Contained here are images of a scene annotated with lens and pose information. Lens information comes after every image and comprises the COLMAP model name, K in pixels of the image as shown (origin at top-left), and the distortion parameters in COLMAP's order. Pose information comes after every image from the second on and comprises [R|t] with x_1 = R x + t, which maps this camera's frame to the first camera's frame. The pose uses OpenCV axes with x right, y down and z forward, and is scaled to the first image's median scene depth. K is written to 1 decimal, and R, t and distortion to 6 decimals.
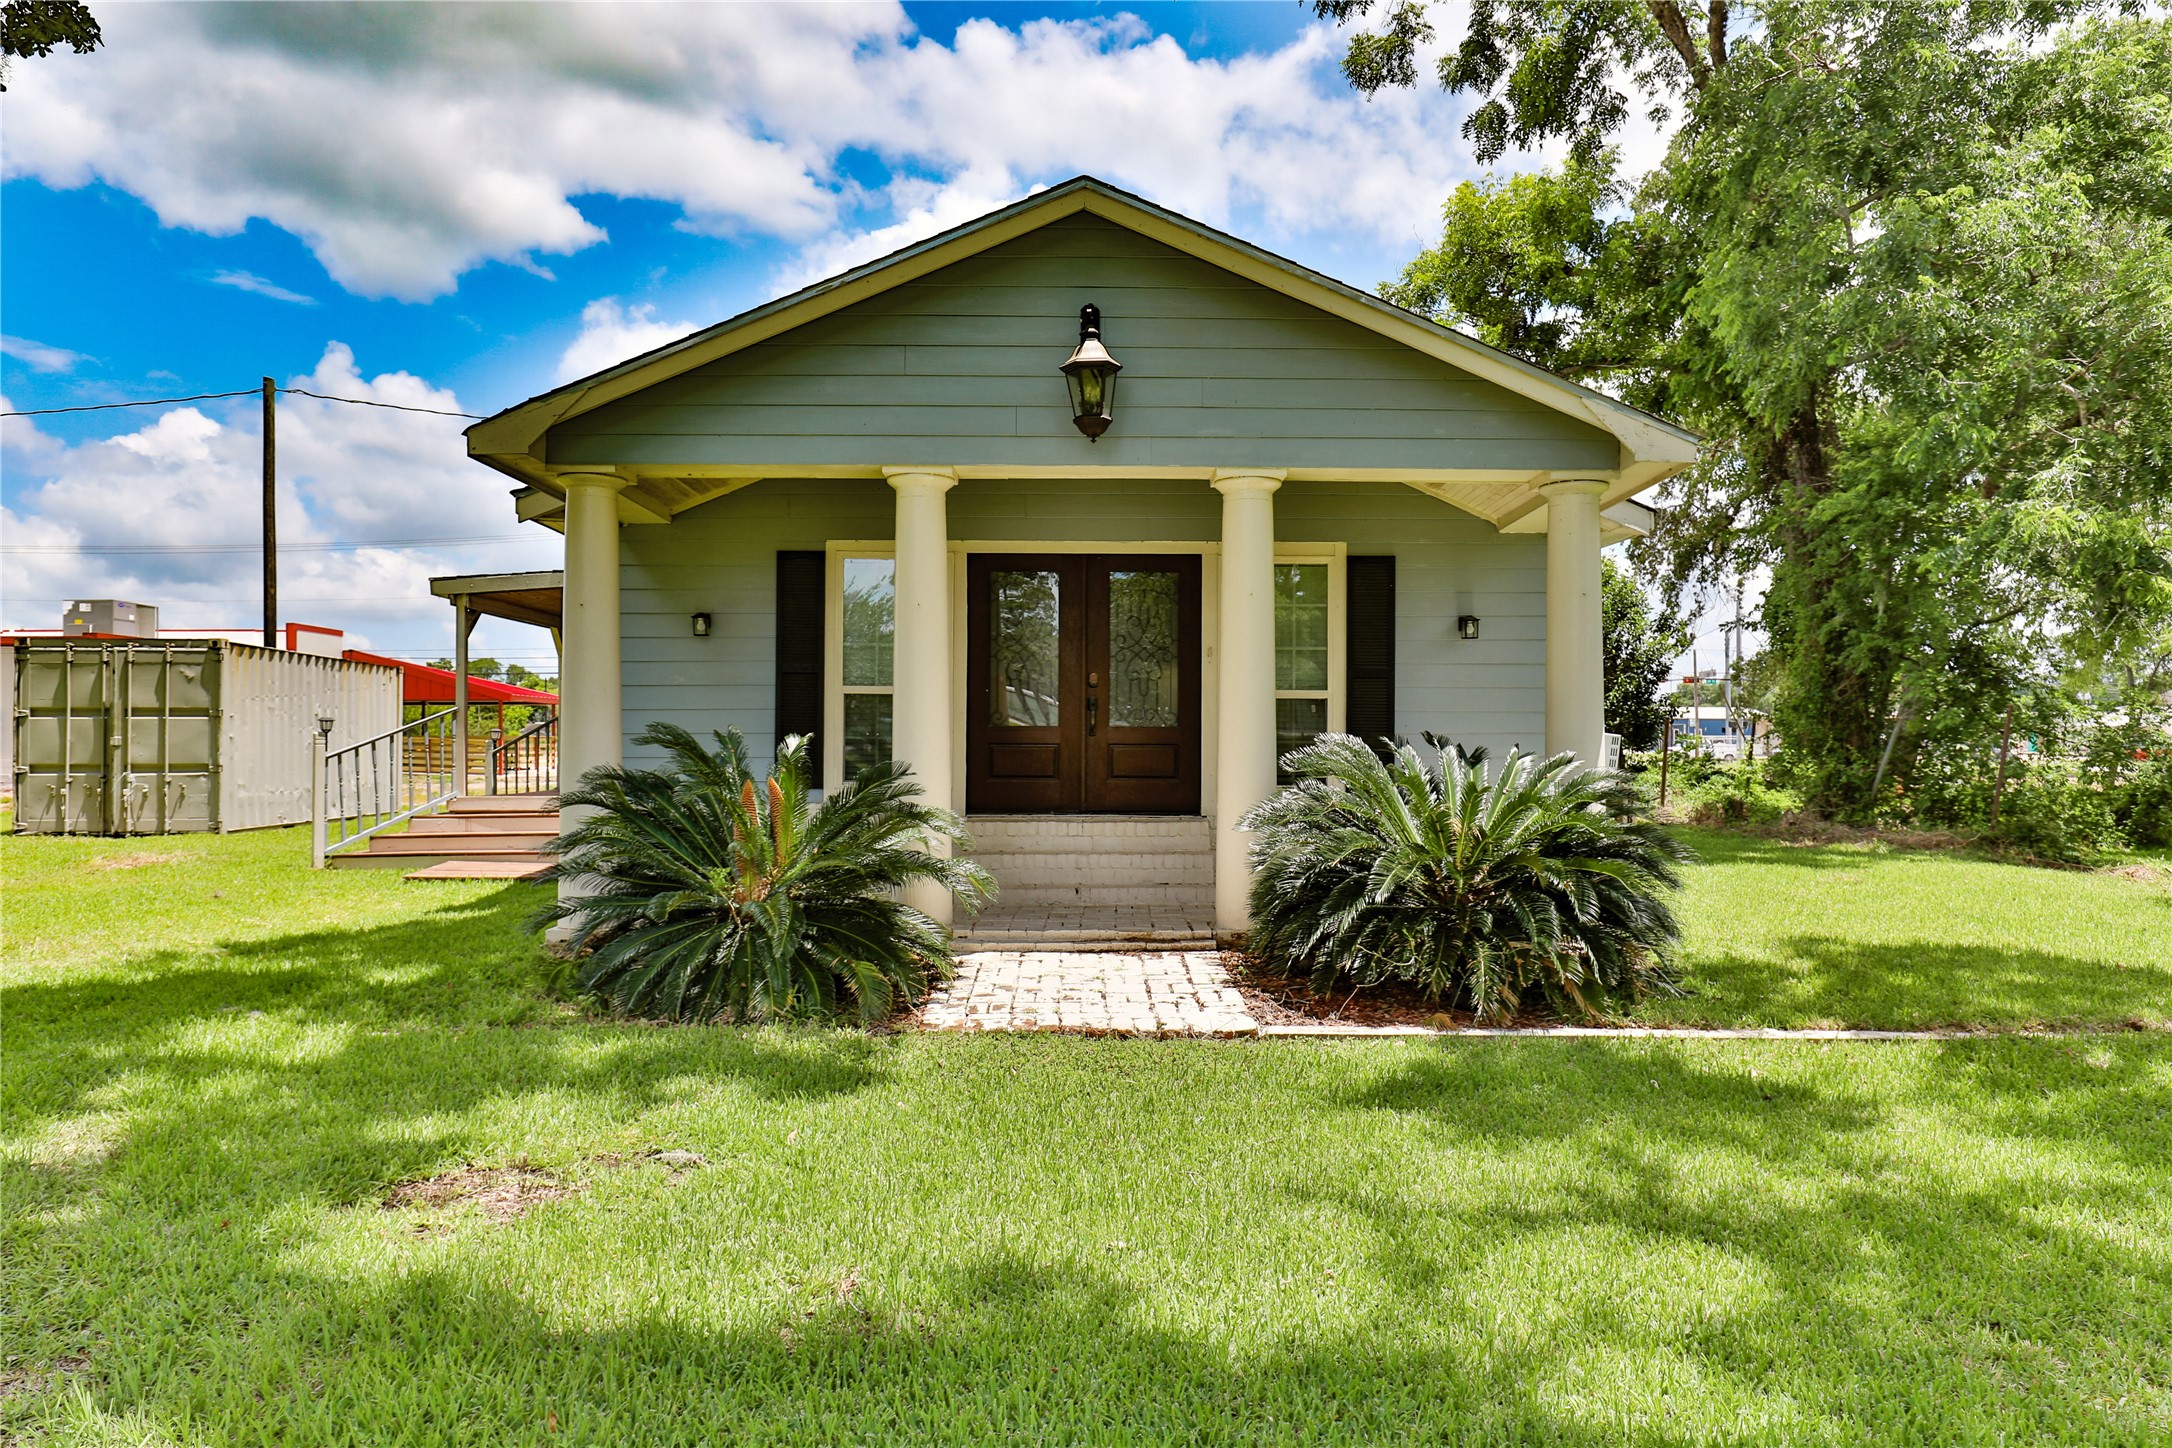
lens RADIAL K [[1370.1, 0, 1086.1], [0, 1370.1, 726.9], [0, 0, 1]] dist [-0.009974, -0.001945]
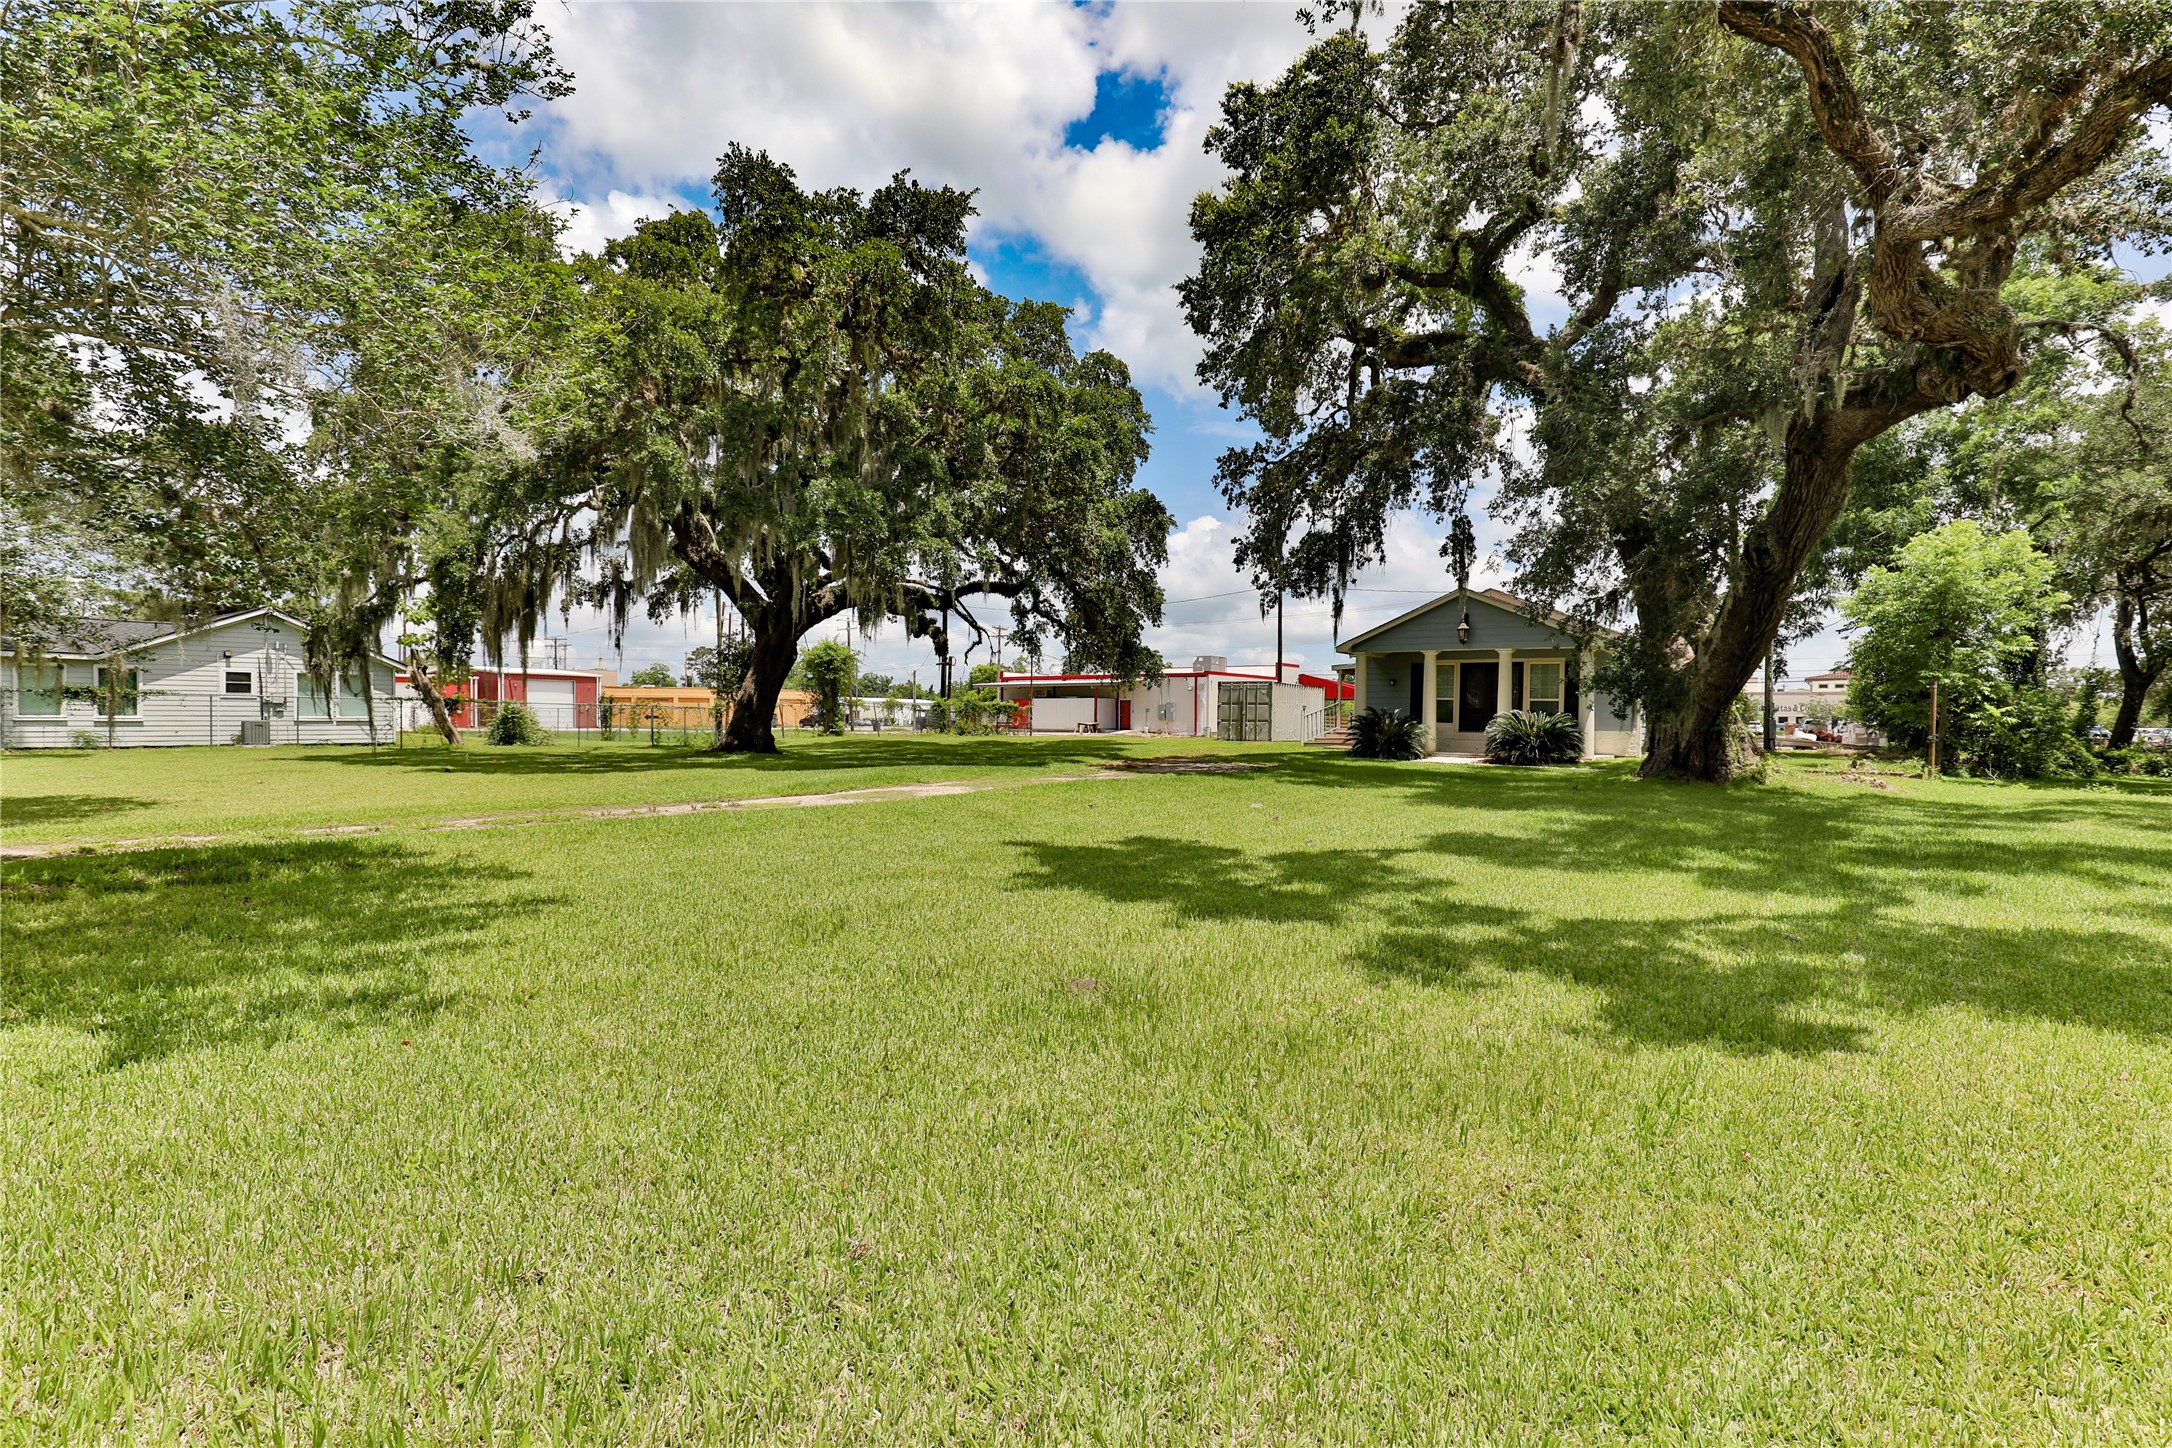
lens RADIAL K [[1038.5, 0, 1082.8], [0, 1038.5, 723.9], [0, 0, 1]] dist [-0.004436, -0.000567]
pose [[0.770720, 0.013419, -0.637033, 0.922884], [-0.007236, 0.999898, 0.012309, 0.015603], [0.637133, -0.004877, 0.770739, -1.858515]]
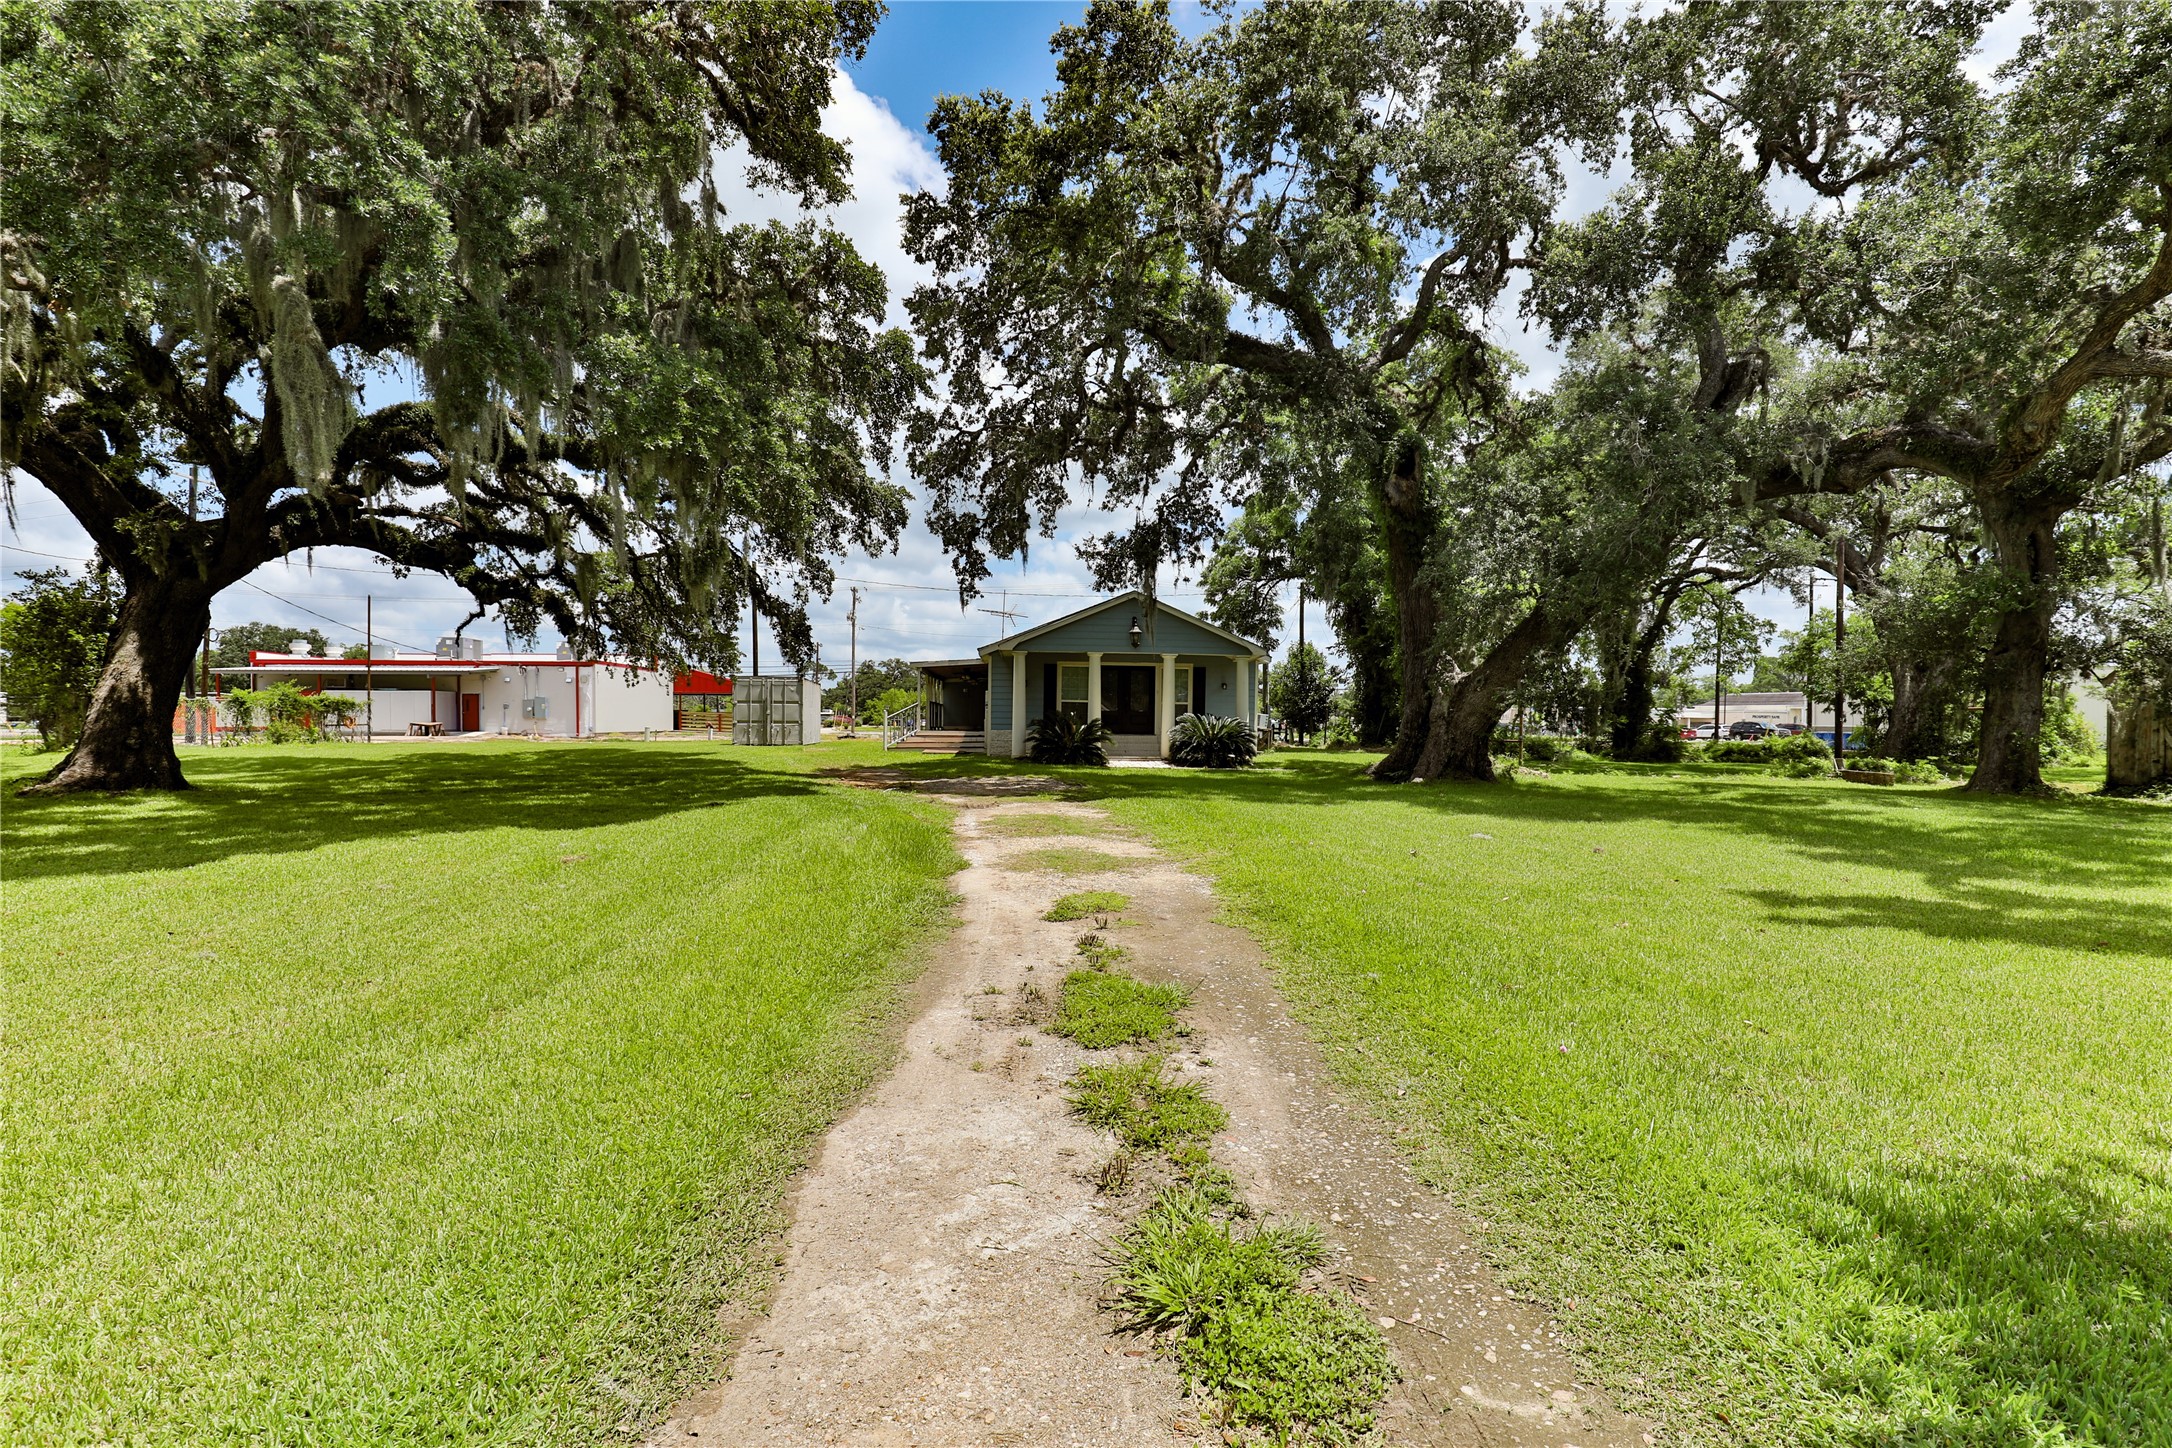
lens RADIAL K [[1038.5, 0, 1086.7], [0, 1038.5, 719.3], [0, 0, 1]] dist [-0.004436, -0.000567]
pose [[0.998784, 0.008175, 0.048616, -0.245853], [-0.008614, 0.999924, 0.008819, 0.000415], [-0.048540, -0.009227, 0.998779, -1.866456]]
